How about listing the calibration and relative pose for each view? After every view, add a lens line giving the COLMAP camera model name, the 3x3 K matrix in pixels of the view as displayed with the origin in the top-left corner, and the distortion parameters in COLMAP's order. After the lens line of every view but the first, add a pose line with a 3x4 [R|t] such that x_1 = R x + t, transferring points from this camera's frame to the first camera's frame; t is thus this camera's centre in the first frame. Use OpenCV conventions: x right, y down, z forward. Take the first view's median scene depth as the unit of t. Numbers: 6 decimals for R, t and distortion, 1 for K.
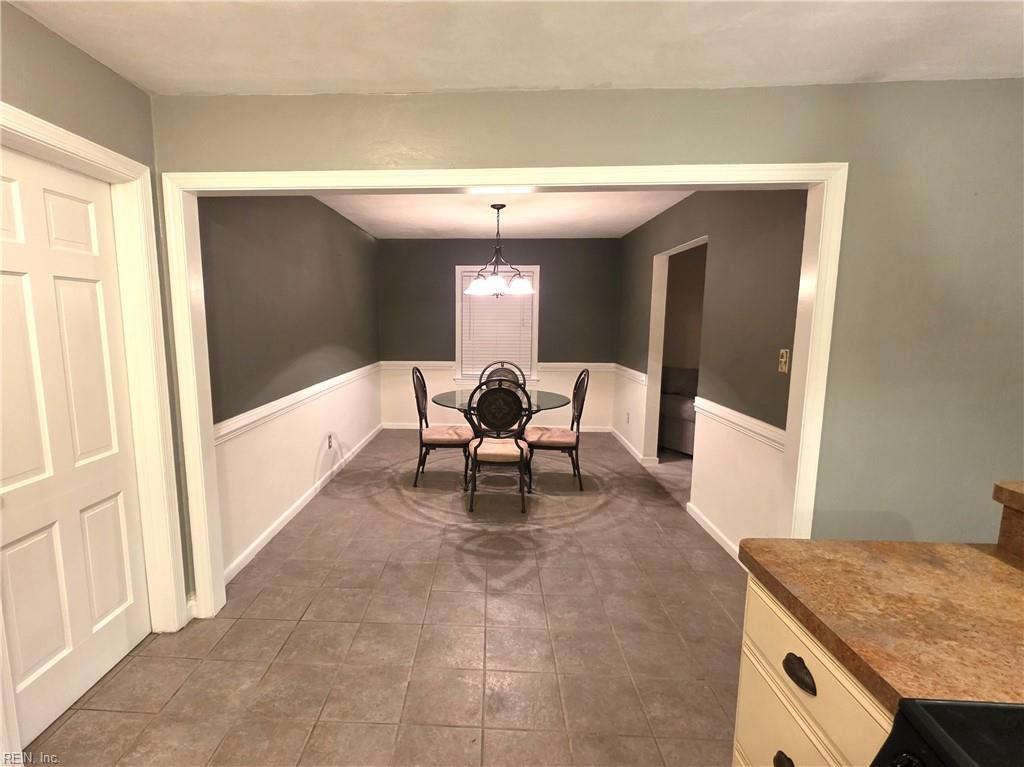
lens RADIAL K [[502.9, 0, 468.4], [0, 502.9, 393.5], [0, 0, 1]] dist [0.006140, 0.000715]
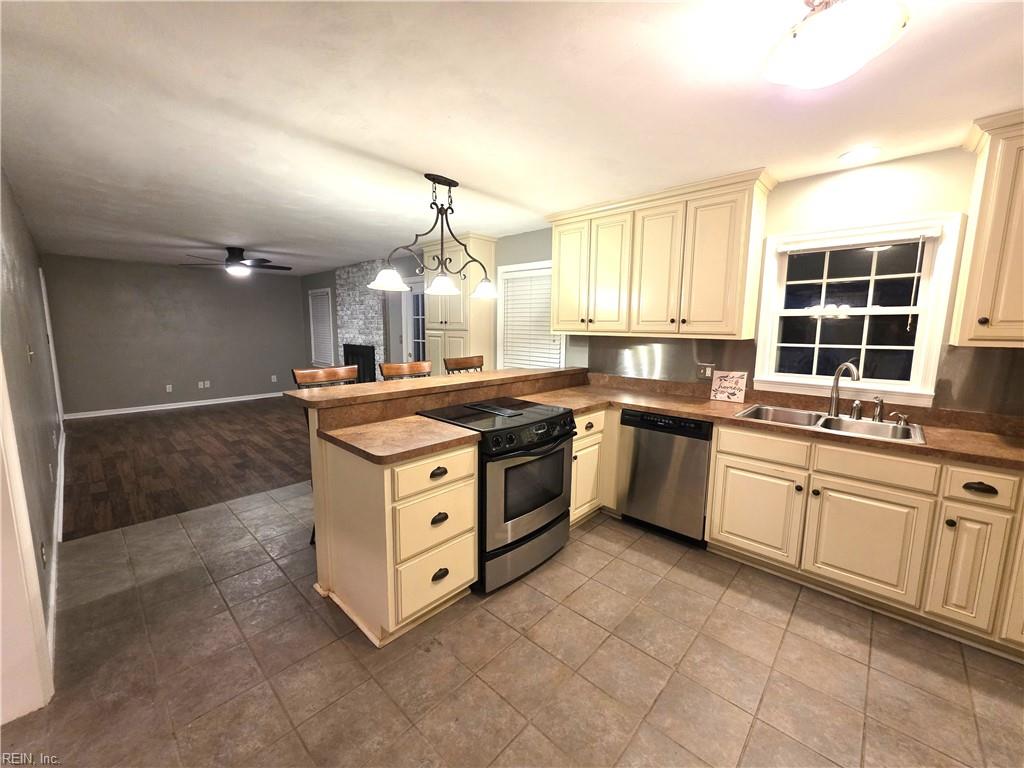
lens RADIAL K [[407.1, 0, 514.3], [0, 407.1, 381.1], [0, 0, 1]] dist [0.006543, -0.000097]
pose [[-0.764690, -0.096415, 0.637145, -0.678425], [0.084049, 0.965375, 0.246957, -0.259538], [-0.638894, 0.242397, -0.730108, 1.784632]]
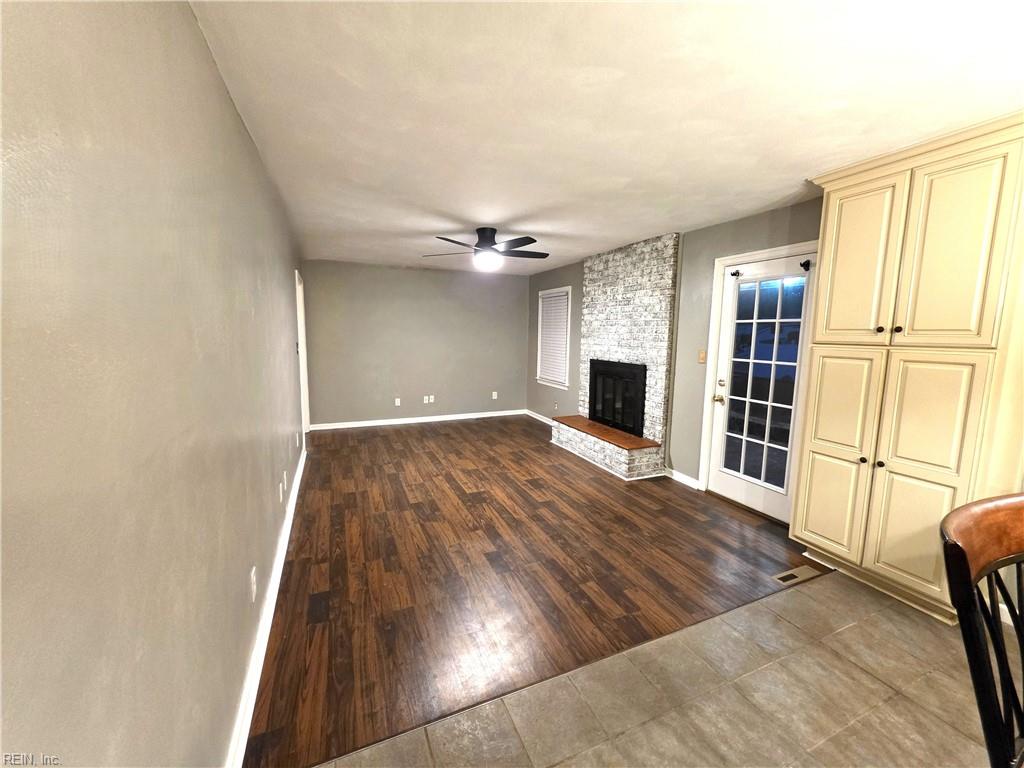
lens RADIAL K [[407.1, 0, 514.3], [0, 407.1, 380.9], [0, 0, 1]] dist [0.006543, -0.000097]
pose [[-0.449455, -0.115744, 0.885773, 1.489745], [0.114602, 0.975906, 0.185672, -0.204867], [-0.885921, 0.184963, -0.425361, 1.551765]]
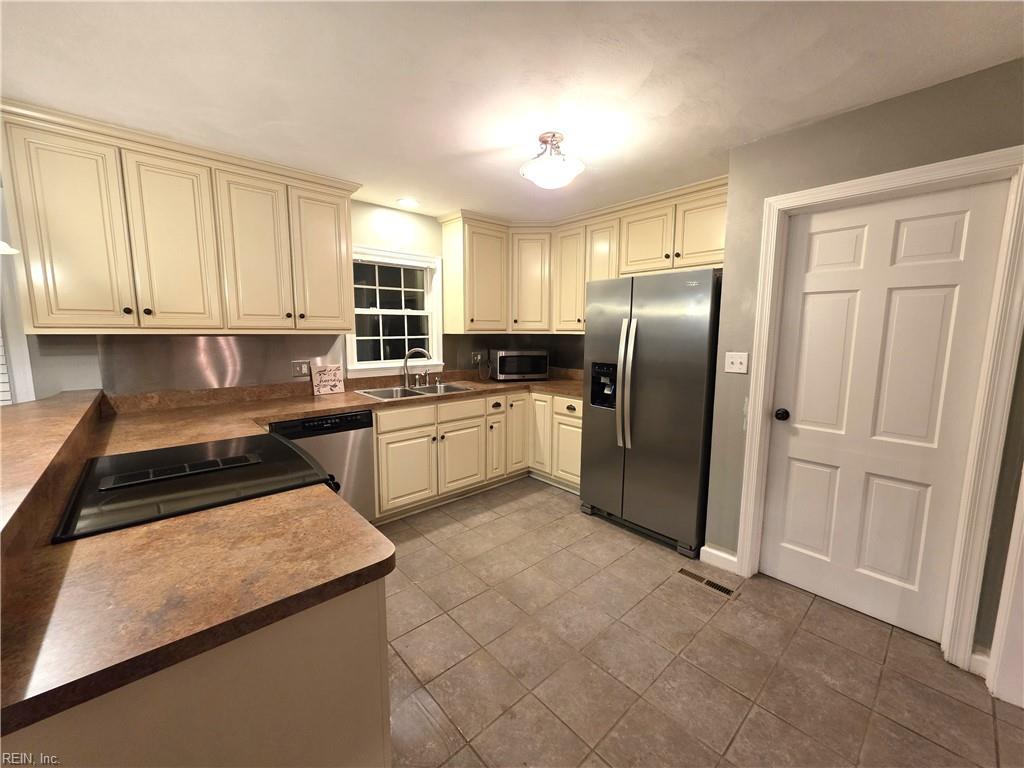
lens RADIAL K [[407.1, 0, 508.7], [0, 407.1, 380.6], [0, 0, 1]] dist [0.006543, -0.000097]
pose [[-0.710929, 0.082286, -0.698434, 0.956702], [-0.109949, 0.967914, 0.225951, -0.209971], [0.694616, 0.237427, -0.679070, 1.703923]]
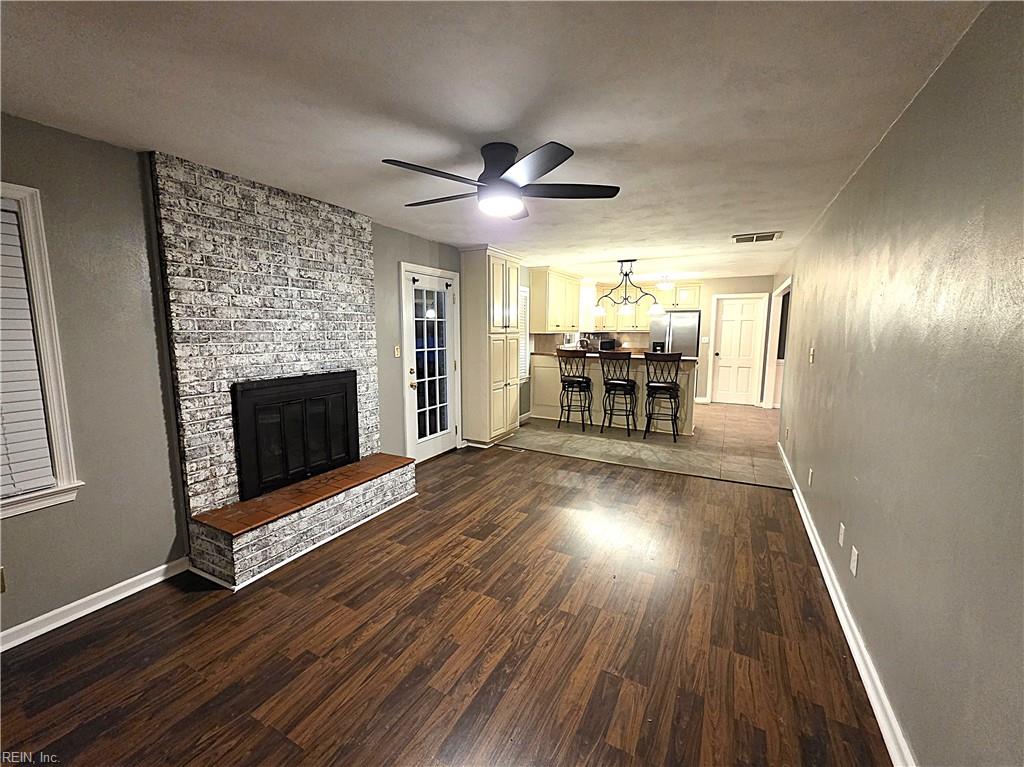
lens RADIAL K [[407.1, 0, 510.7], [0, 407.1, 377.9], [0, 0, 1]] dist [0.006543, -0.000097]
pose [[-0.435268, 0.107057, -0.893913, 6.326874], [-0.133646, 0.974220, 0.181751, -0.154200], [0.890326, 0.198578, -0.409739, 1.128218]]
